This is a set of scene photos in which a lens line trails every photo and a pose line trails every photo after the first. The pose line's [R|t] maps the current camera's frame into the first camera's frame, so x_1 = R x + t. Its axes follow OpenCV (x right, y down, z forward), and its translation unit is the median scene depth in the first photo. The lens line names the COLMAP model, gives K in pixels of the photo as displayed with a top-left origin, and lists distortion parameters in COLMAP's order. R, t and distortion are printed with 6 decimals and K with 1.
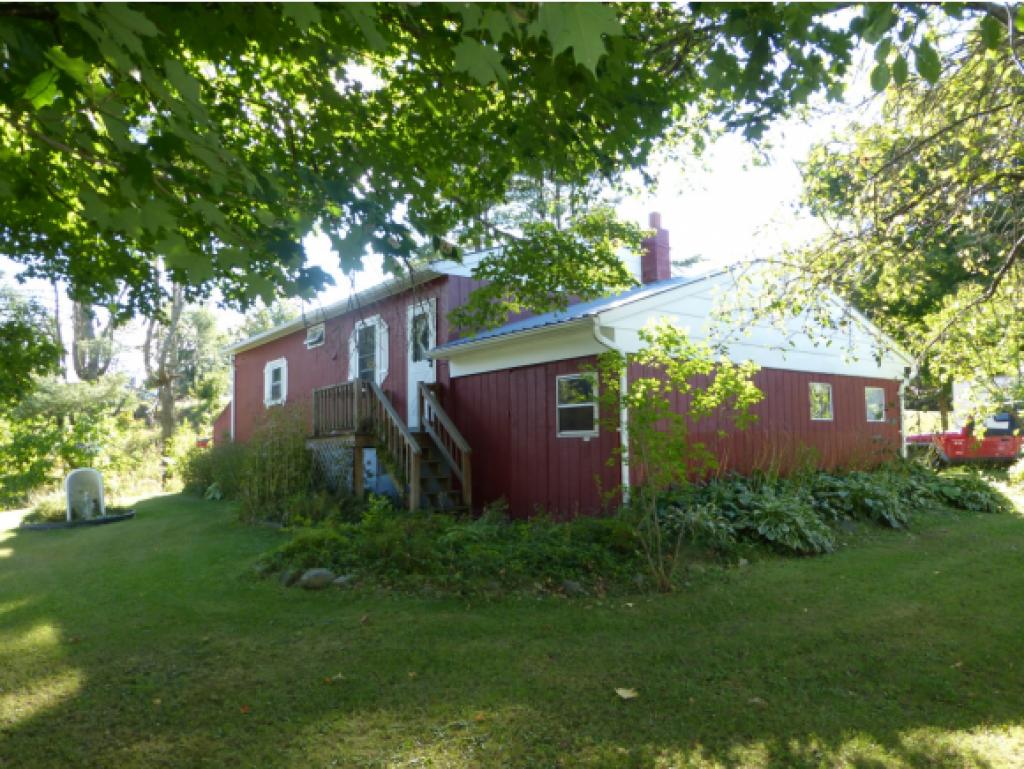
lens RADIAL K [[730.0, 0, 513.4], [0, 730.0, 386.6], [0, 0, 1]] dist [-0.002022, 0.003577]
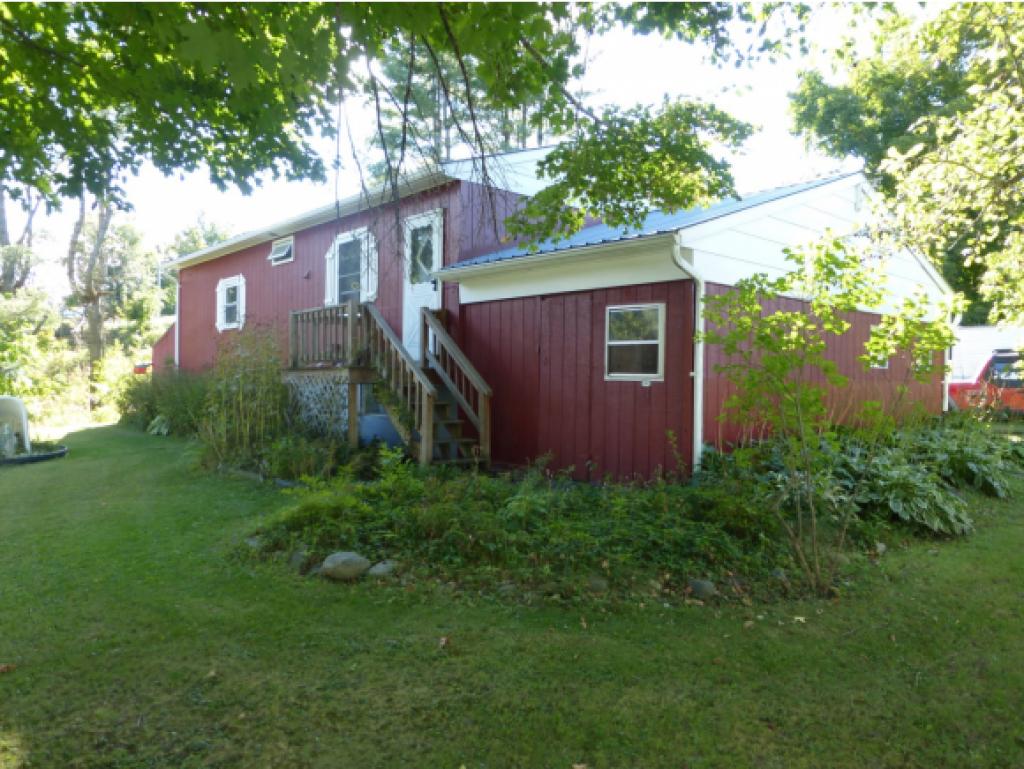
lens RADIAL K [[730.0, 0, 510.3], [0, 730.0, 382.6], [0, 0, 1]] dist [-0.002022, 0.003577]
pose [[0.996174, 0.029753, 0.082168, -0.098948], [-0.036666, 0.995795, 0.083946, 0.005303], [-0.079325, -0.086638, 0.993077, 0.156345]]
